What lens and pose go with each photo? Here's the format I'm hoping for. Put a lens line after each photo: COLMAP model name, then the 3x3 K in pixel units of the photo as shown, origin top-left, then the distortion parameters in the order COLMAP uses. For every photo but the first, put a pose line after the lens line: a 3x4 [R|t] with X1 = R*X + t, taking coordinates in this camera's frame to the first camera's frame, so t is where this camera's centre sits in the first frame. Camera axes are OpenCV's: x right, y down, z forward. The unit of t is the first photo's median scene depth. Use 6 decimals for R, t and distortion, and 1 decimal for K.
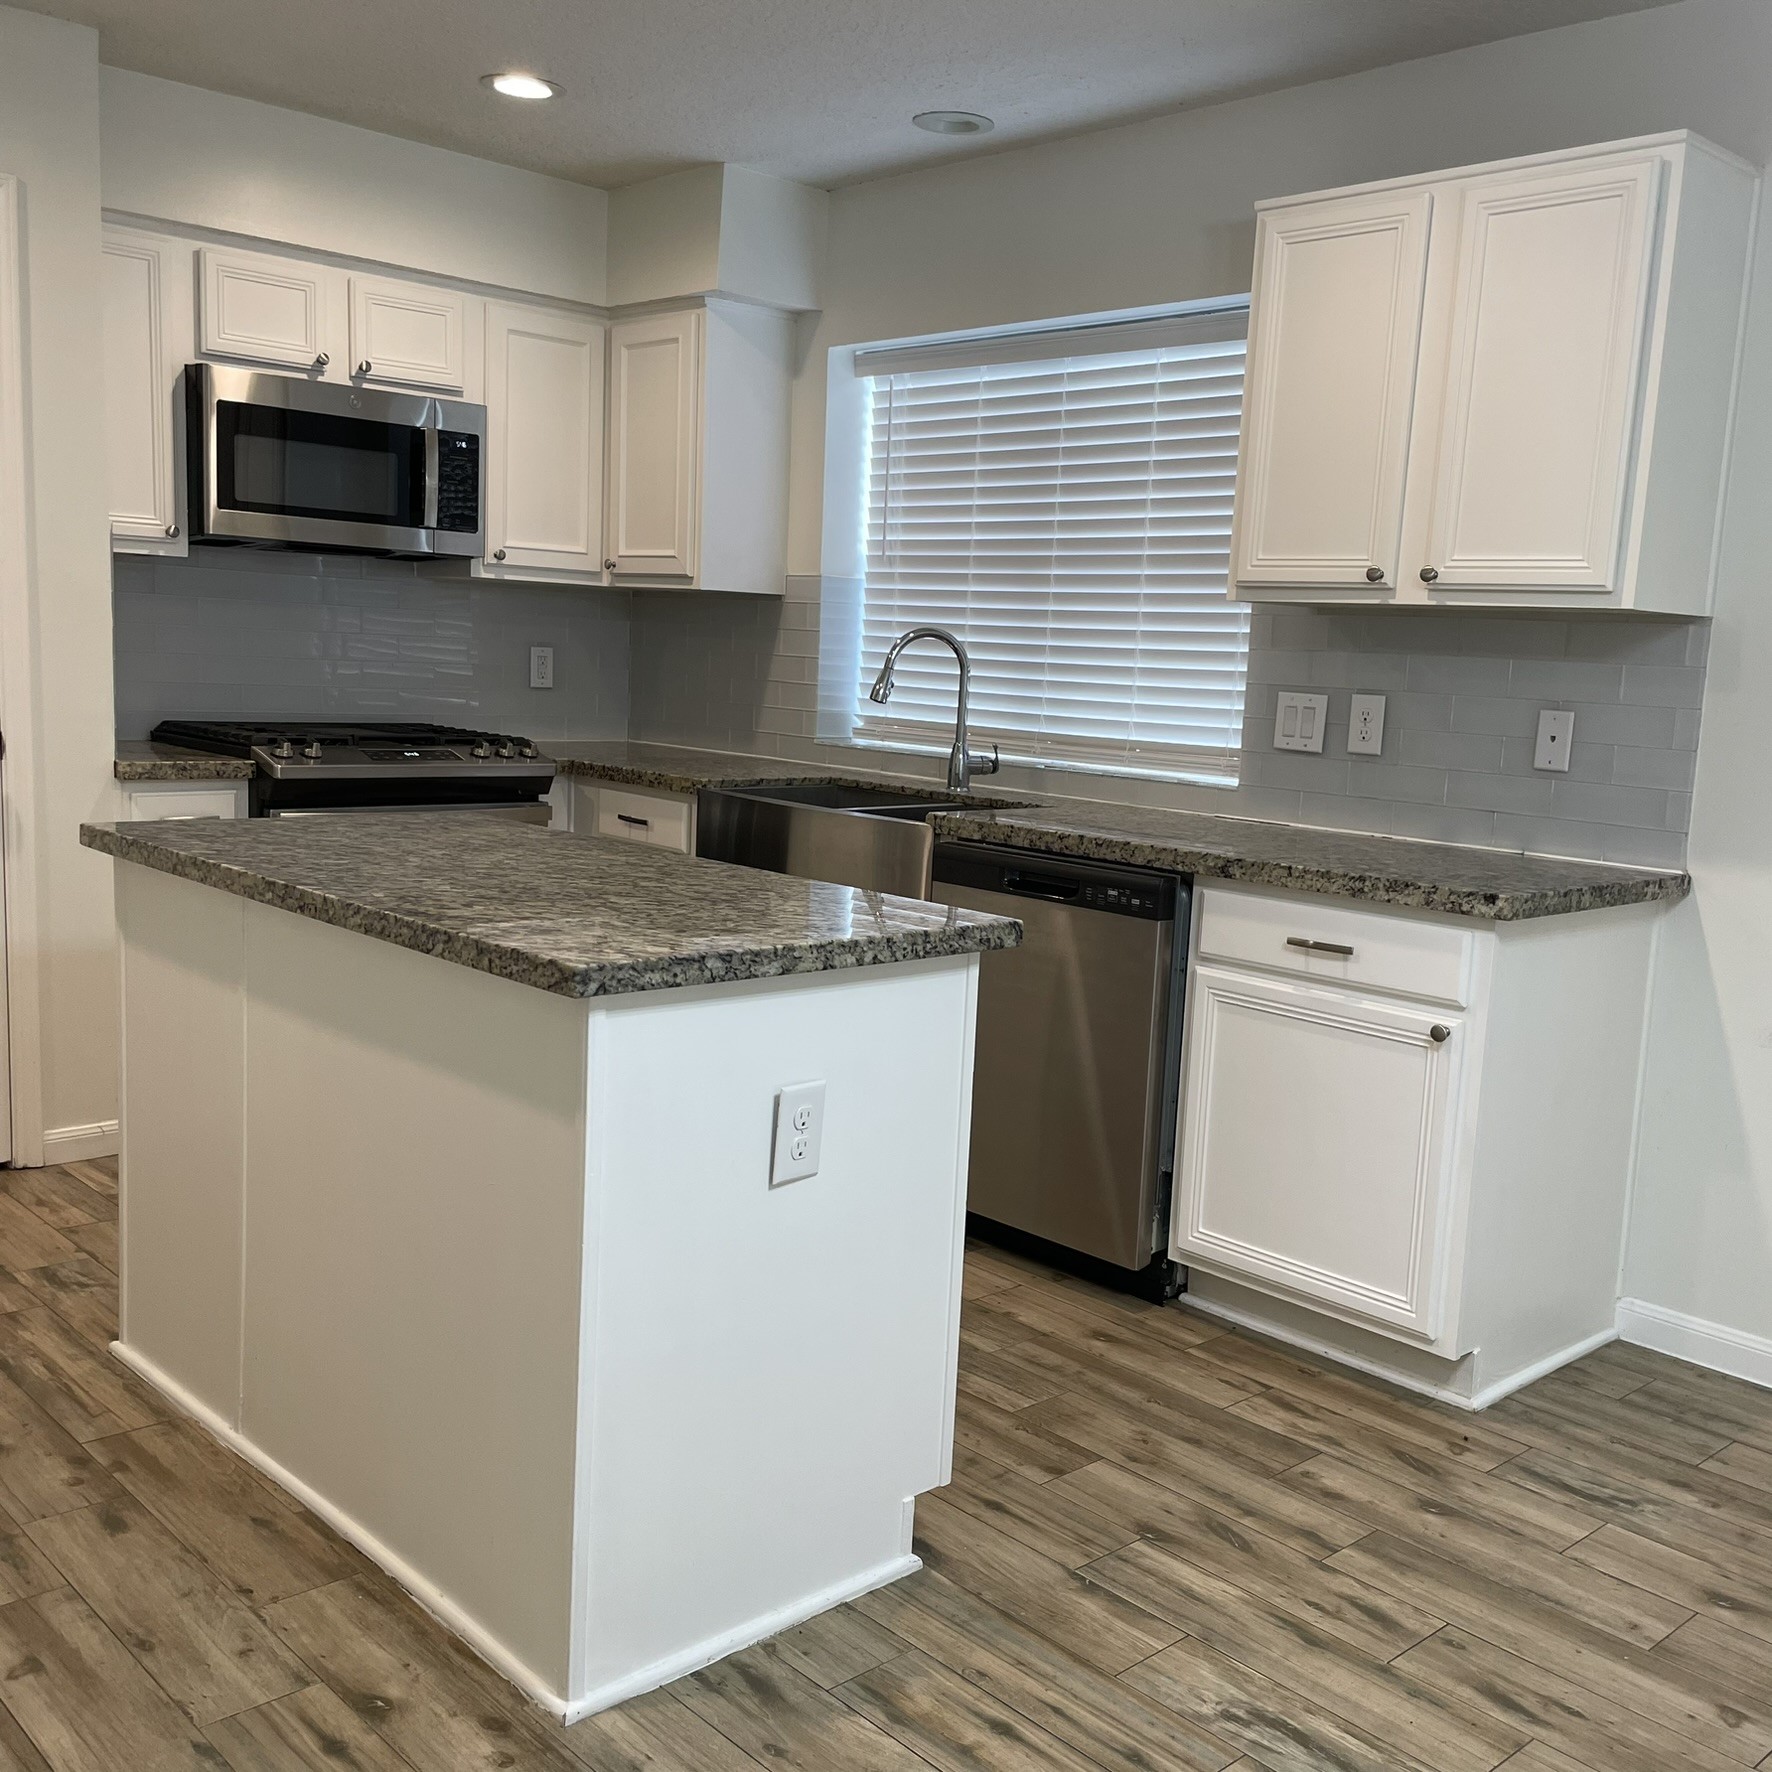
lens RADIAL K [[1791.5, 0, 904.9], [0, 1791.5, 908.9], [0, 0, 1]] dist [0.094636, -0.133990]
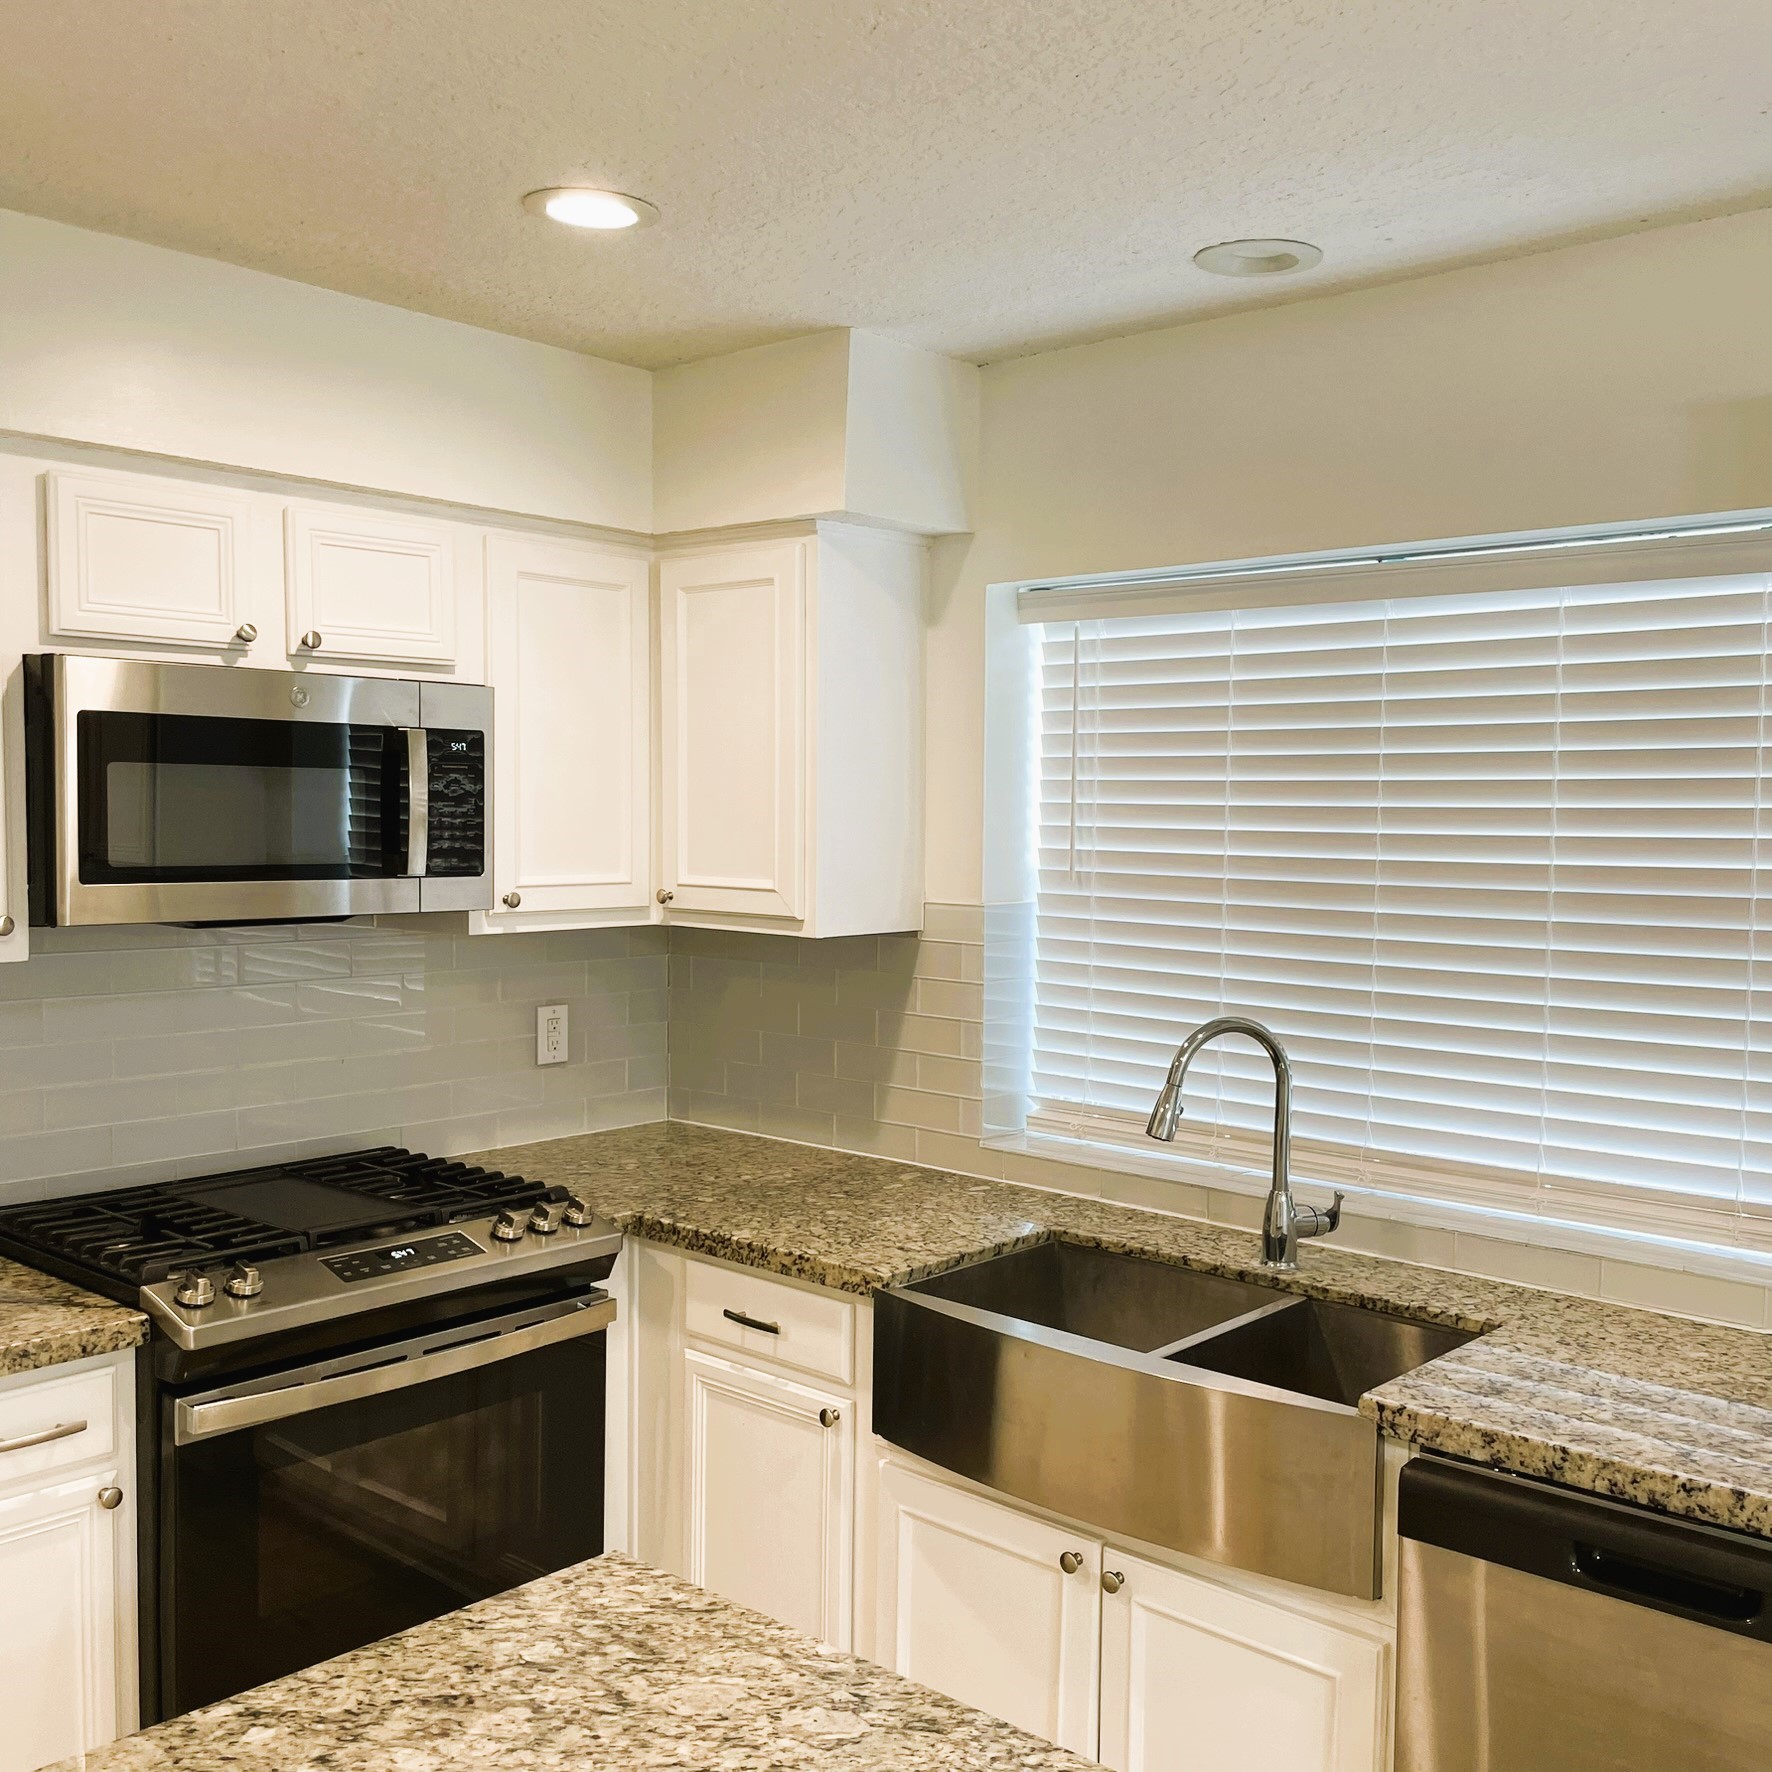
lens RADIAL K [[1791.5, 0, 904.9], [0, 1791.5, 908.9], [0, 0, 1]] dist [0.094636, -0.133990]
pose [[0.995675, -0.042161, 0.082792, -0.143314], [0.049260, 0.995105, -0.085668, -0.136799], [-0.078775, 0.089375, 0.992878, 0.348188]]
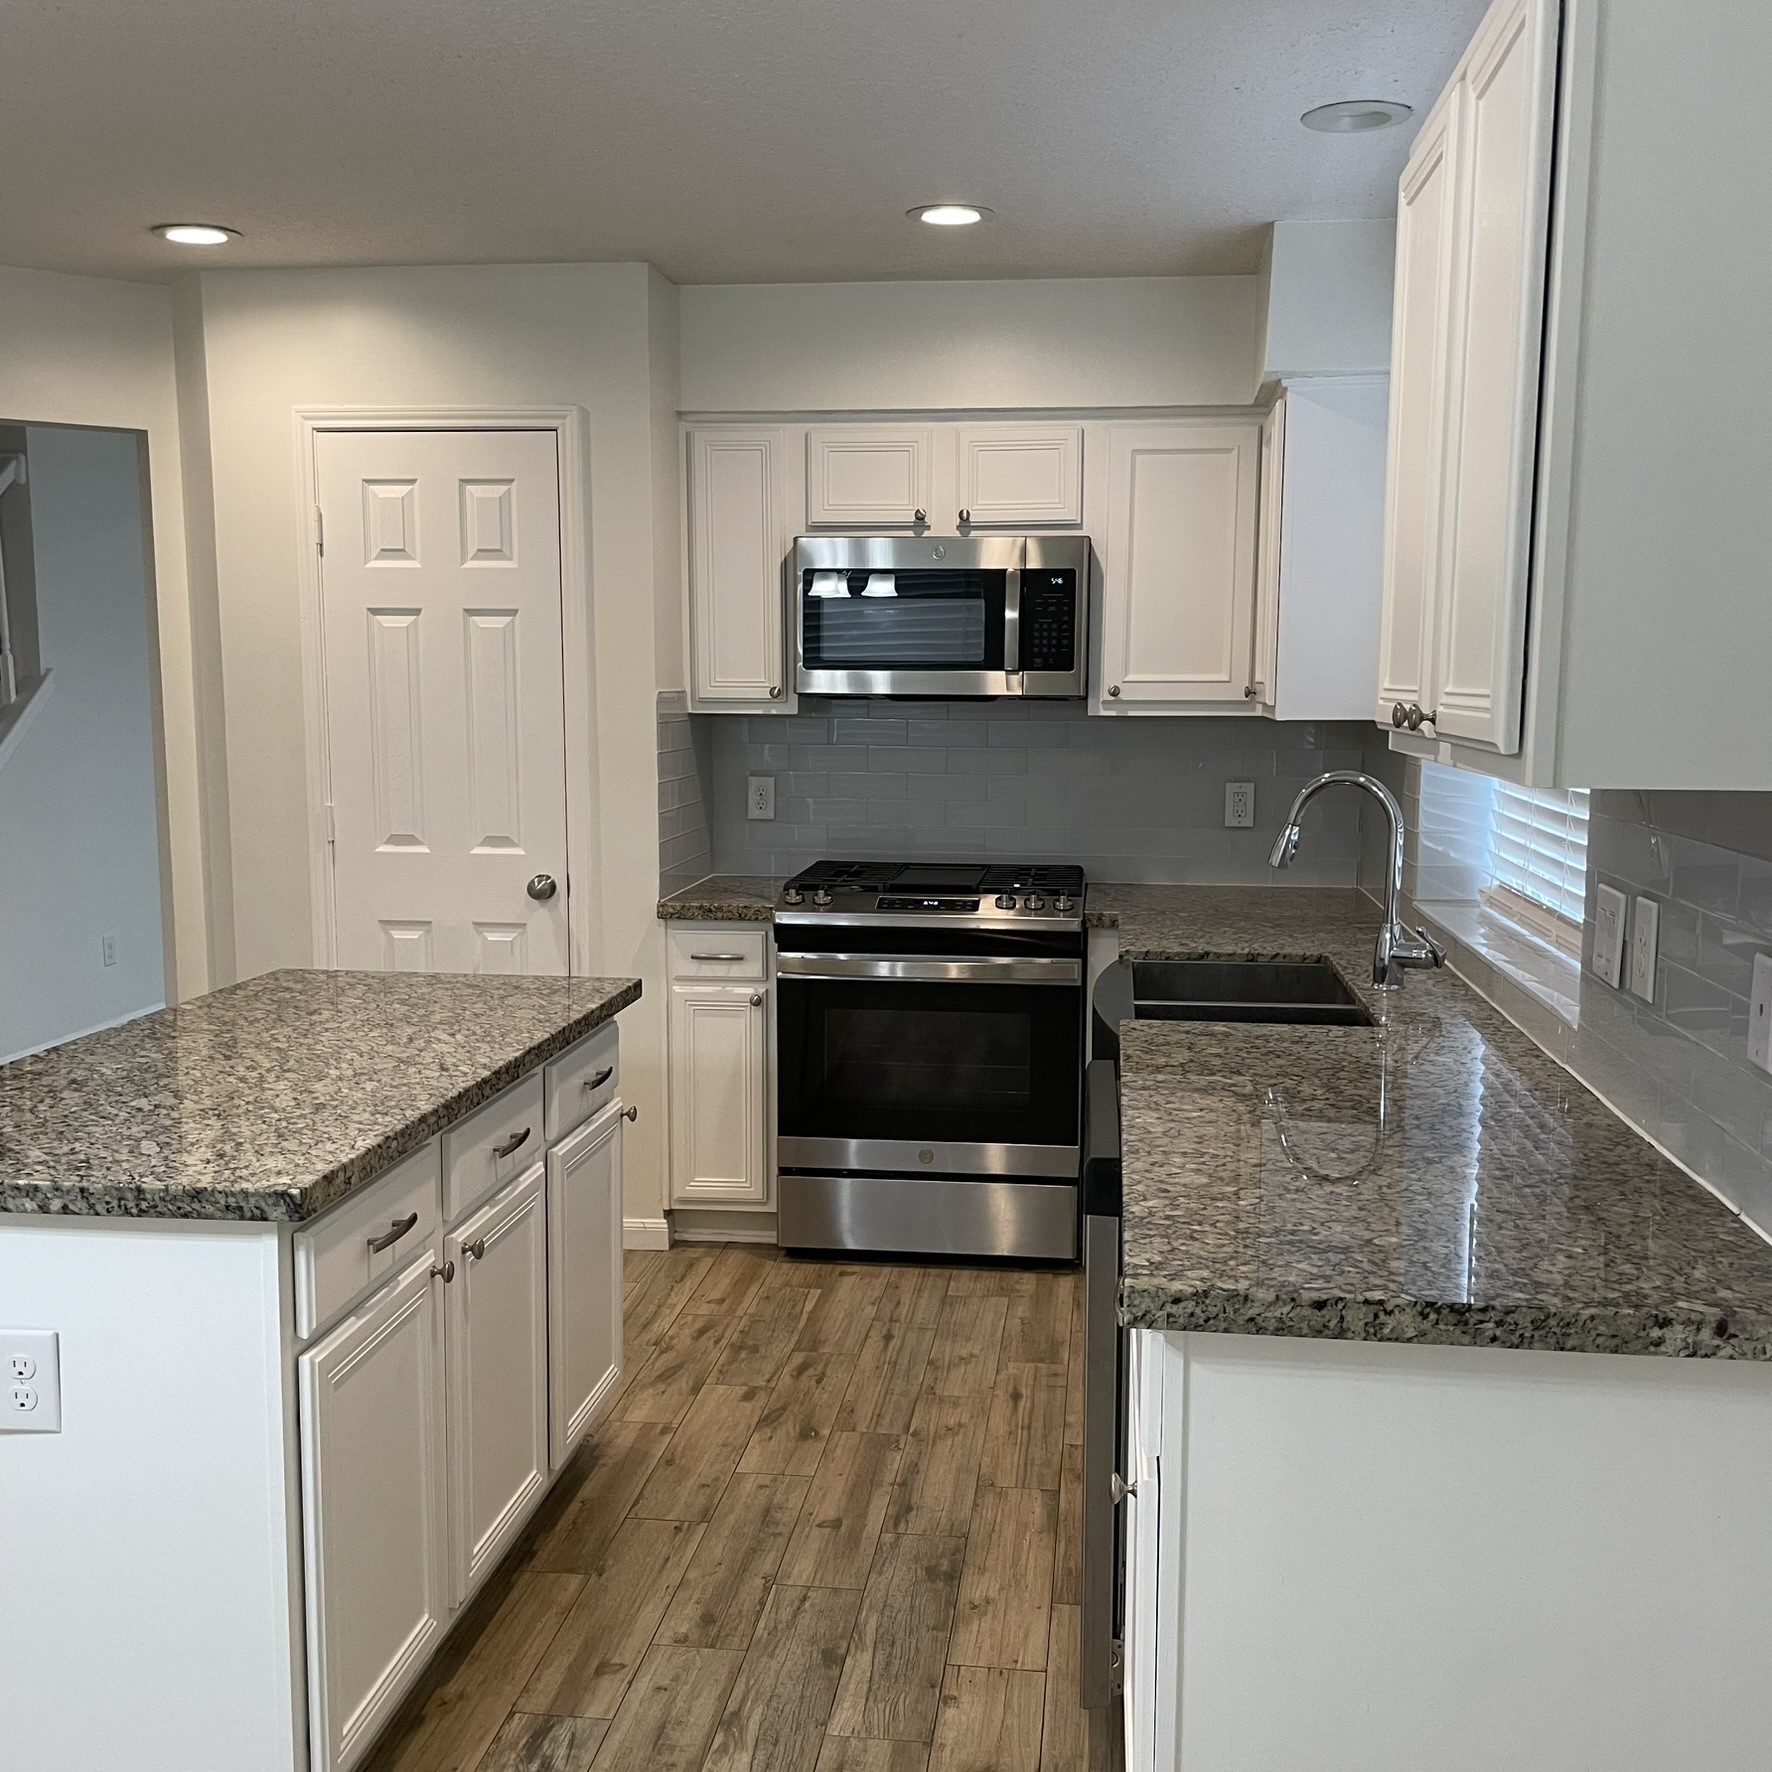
lens RADIAL K [[1791.5, 0, 904.9], [0, 1791.5, 908.9], [0, 0, 1]] dist [0.094636, -0.133990]
pose [[0.641422, 0.052867, -0.765365, 0.450871], [-0.088421, 0.996069, -0.005299, -0.073630], [0.762076, 0.071073, 0.643575, 0.347809]]
